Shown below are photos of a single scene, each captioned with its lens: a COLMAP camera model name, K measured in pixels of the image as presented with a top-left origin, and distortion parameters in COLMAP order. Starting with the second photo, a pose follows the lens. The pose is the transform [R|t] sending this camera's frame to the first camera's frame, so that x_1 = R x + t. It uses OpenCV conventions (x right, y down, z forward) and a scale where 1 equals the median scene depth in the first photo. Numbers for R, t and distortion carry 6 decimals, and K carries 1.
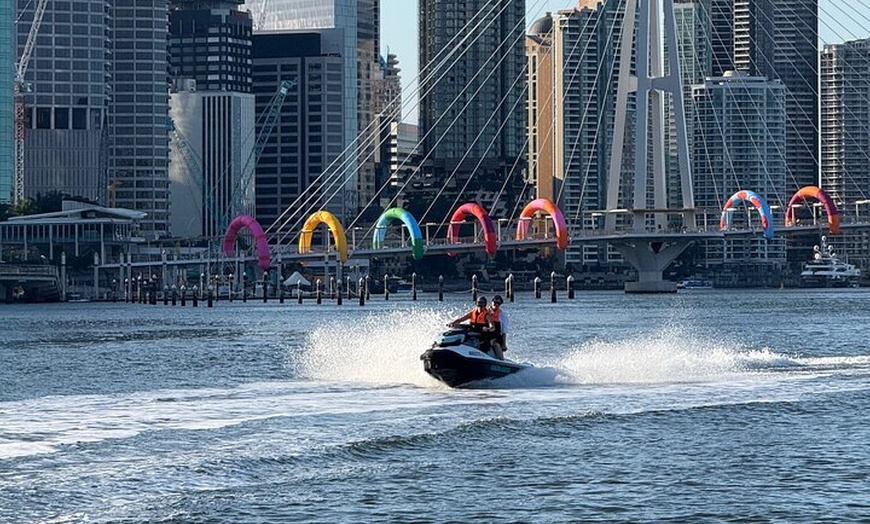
lens RADIAL K [[5412.7, 0, 435.0], [0, 5412.7, 262.0], [0, 0, 1]] dist [0.855169, -4.961394]
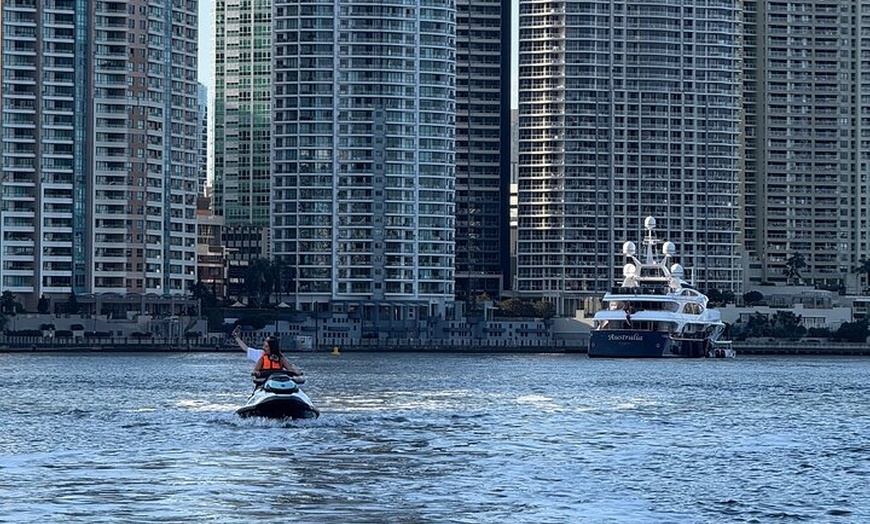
lens RADIAL K [[5412.7, 0, 435.0], [0, 5412.7, 262.0], [0, 0, 1]] dist [0.855169, -4.961394]
pose [[0.996295, 0.016546, 0.084394, 0.020725], [-0.015617, 0.999810, -0.011661, 0.002247], [-0.084571, 0.010300, 0.996364, 0.504950]]
